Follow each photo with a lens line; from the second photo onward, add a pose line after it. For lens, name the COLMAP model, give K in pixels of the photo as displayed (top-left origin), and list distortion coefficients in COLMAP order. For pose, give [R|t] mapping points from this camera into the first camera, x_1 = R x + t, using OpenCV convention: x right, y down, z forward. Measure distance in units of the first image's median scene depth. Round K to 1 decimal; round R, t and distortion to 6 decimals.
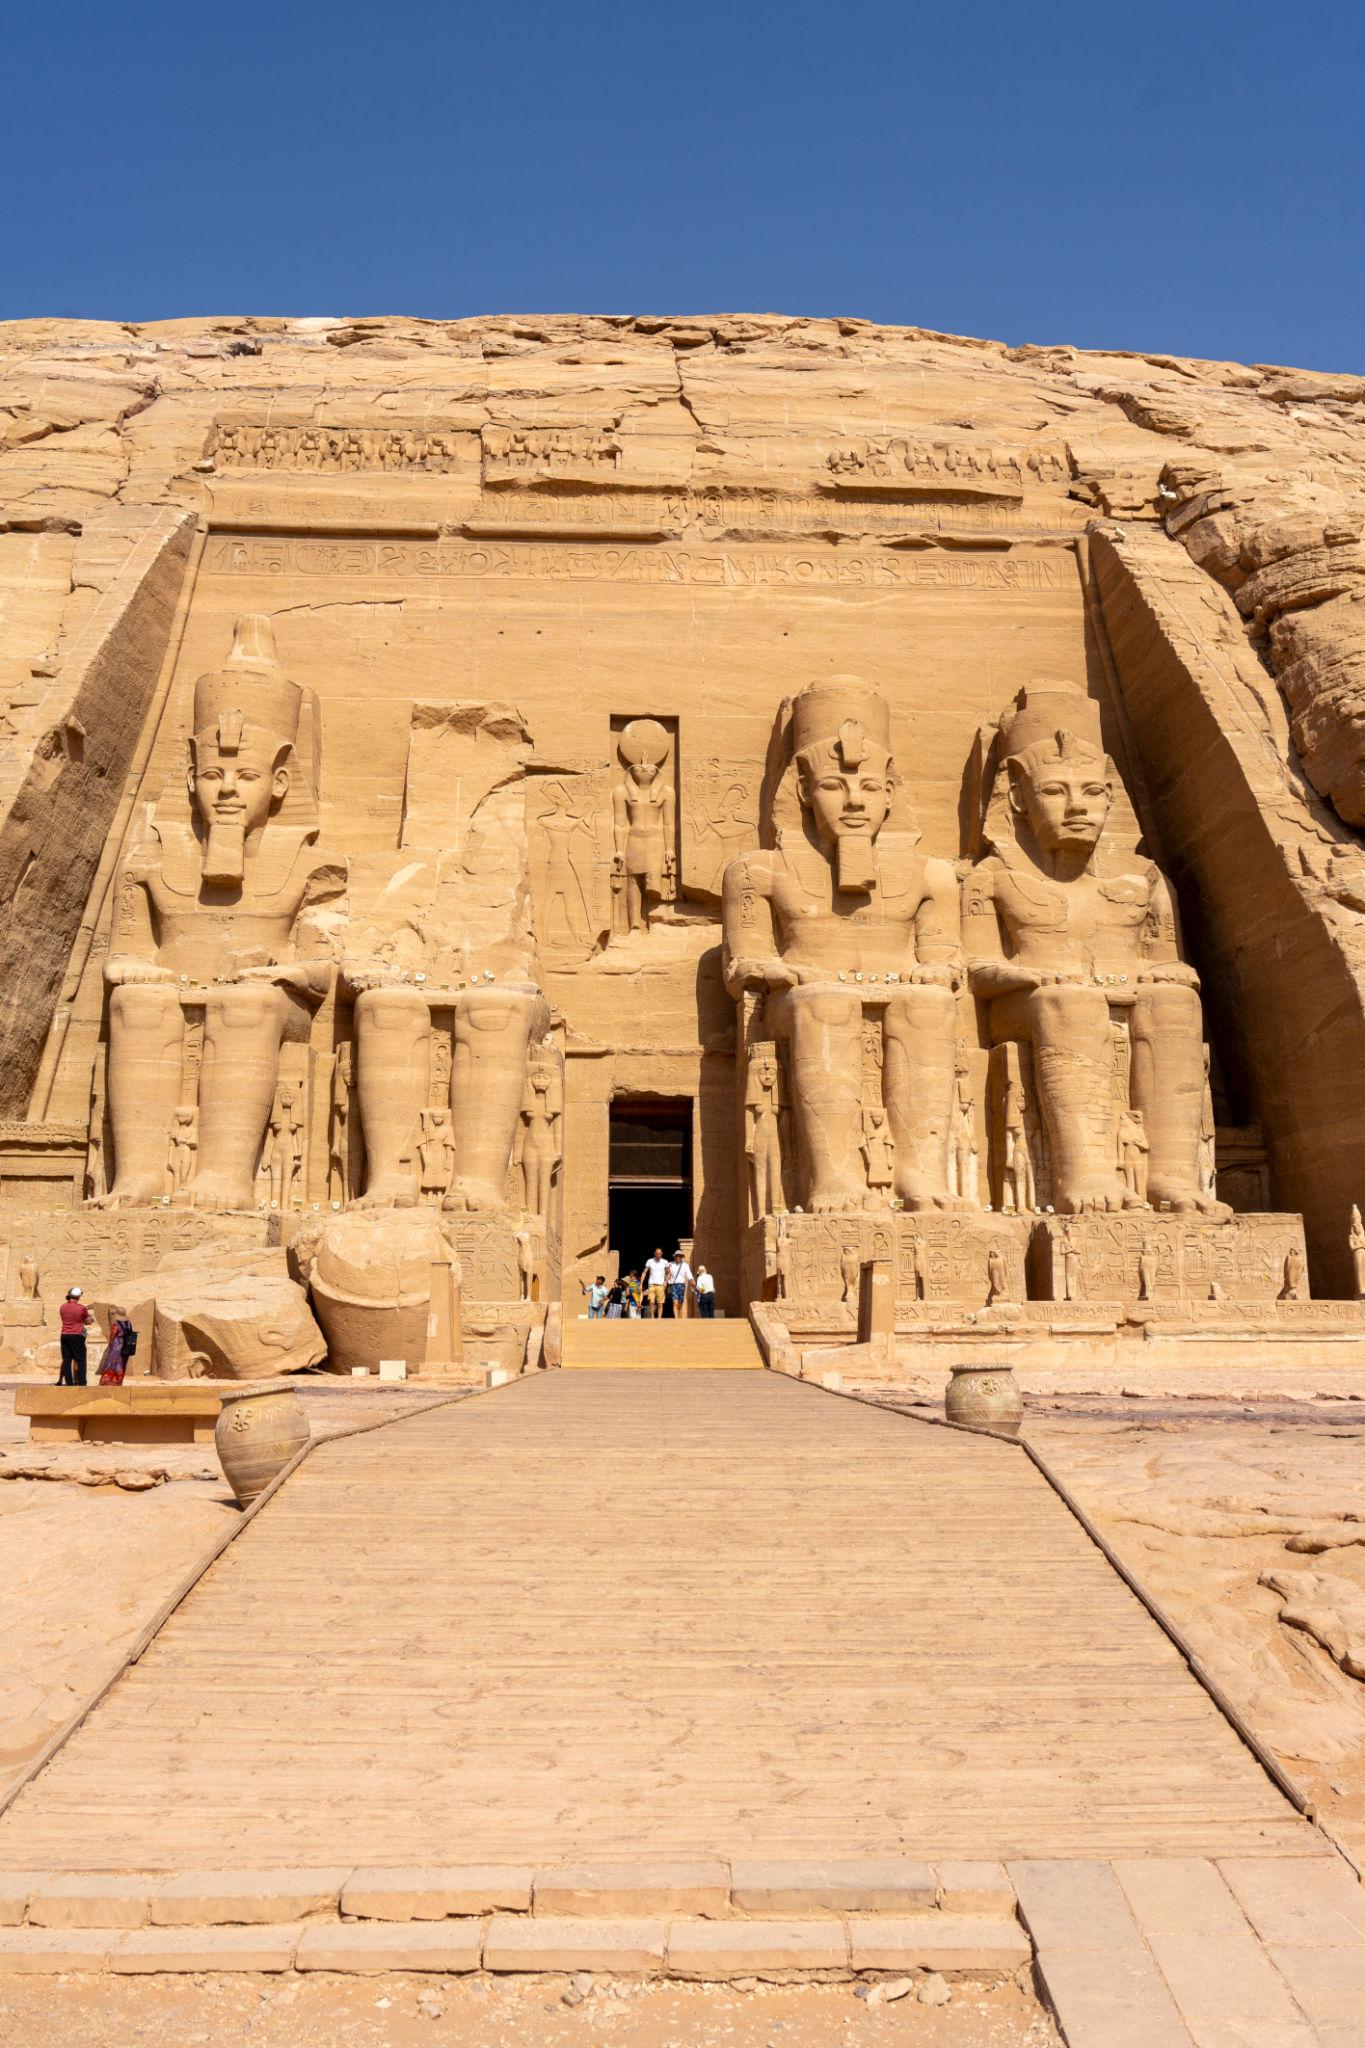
lens RADIAL K [[2129.3, 0, 682.5], [0, 2129.3, 1024.0], [0, 0, 1]] dist [0.002511, 0.004408]
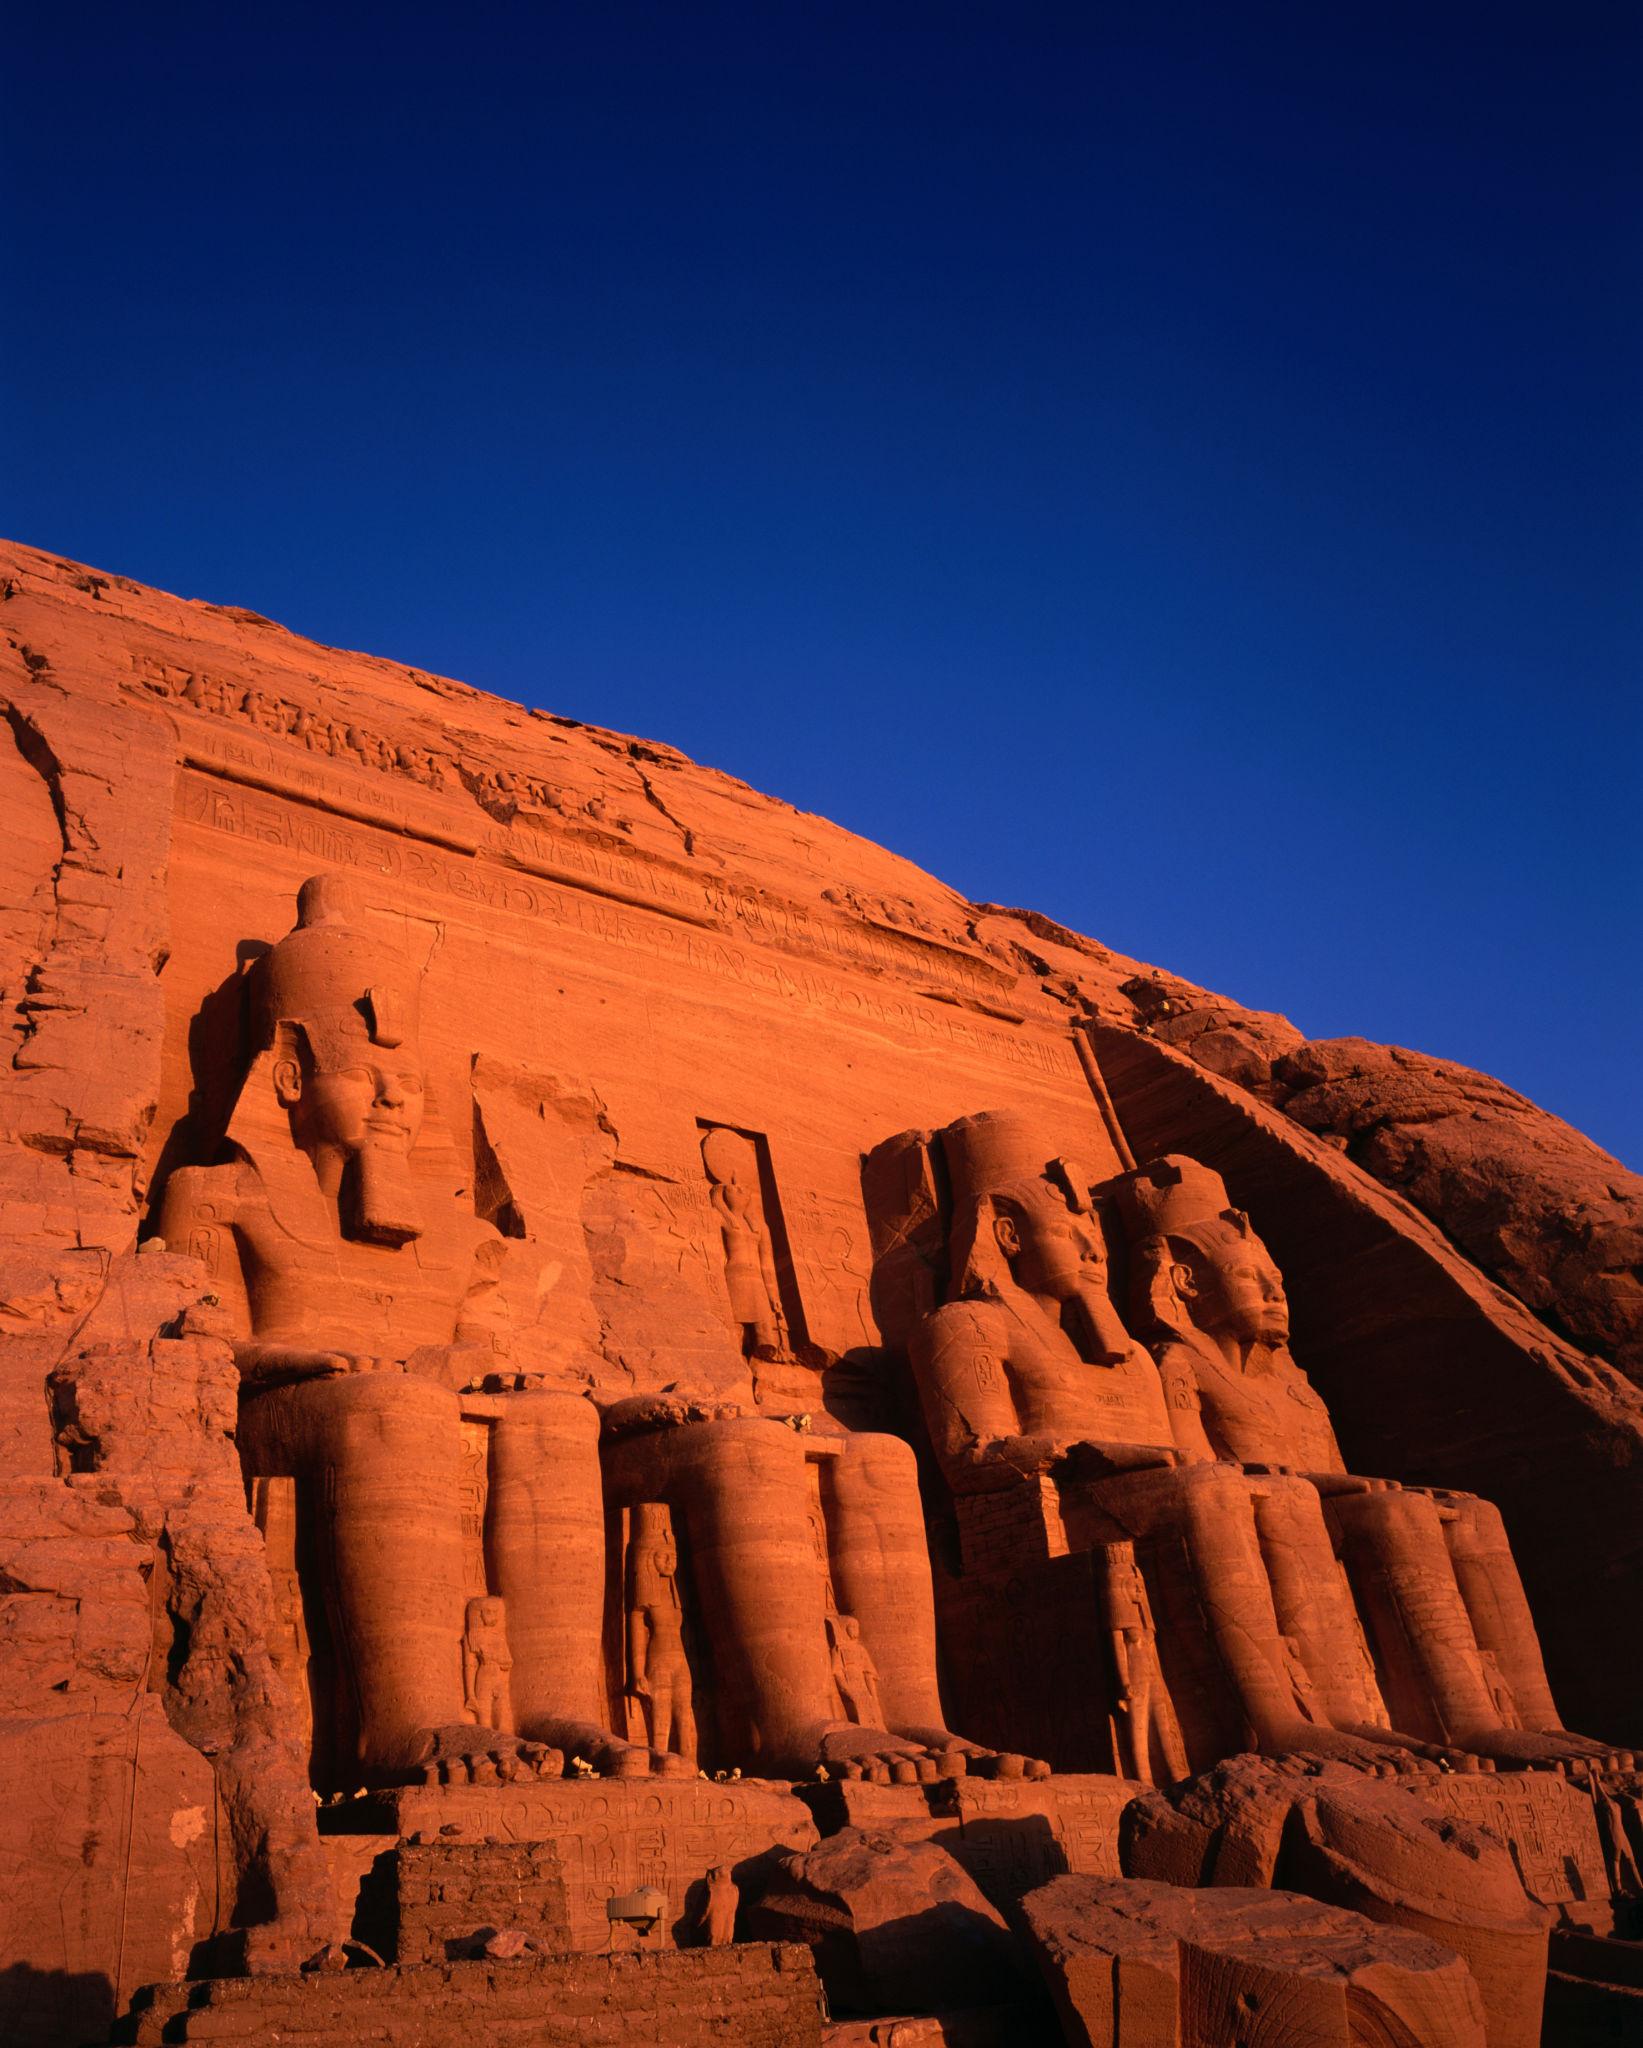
lens RADIAL K [[1927.1, 0, 821.5], [0, 1927.1, 1024.0], [0, 0, 1]] dist [0.012035, 0.002134]
pose [[0.812020, 0.202927, 0.547215, -0.389731], [-0.018794, 0.946212, -0.323001, 0.048774], [-0.583327, 0.251999, 0.772157, 0.423863]]
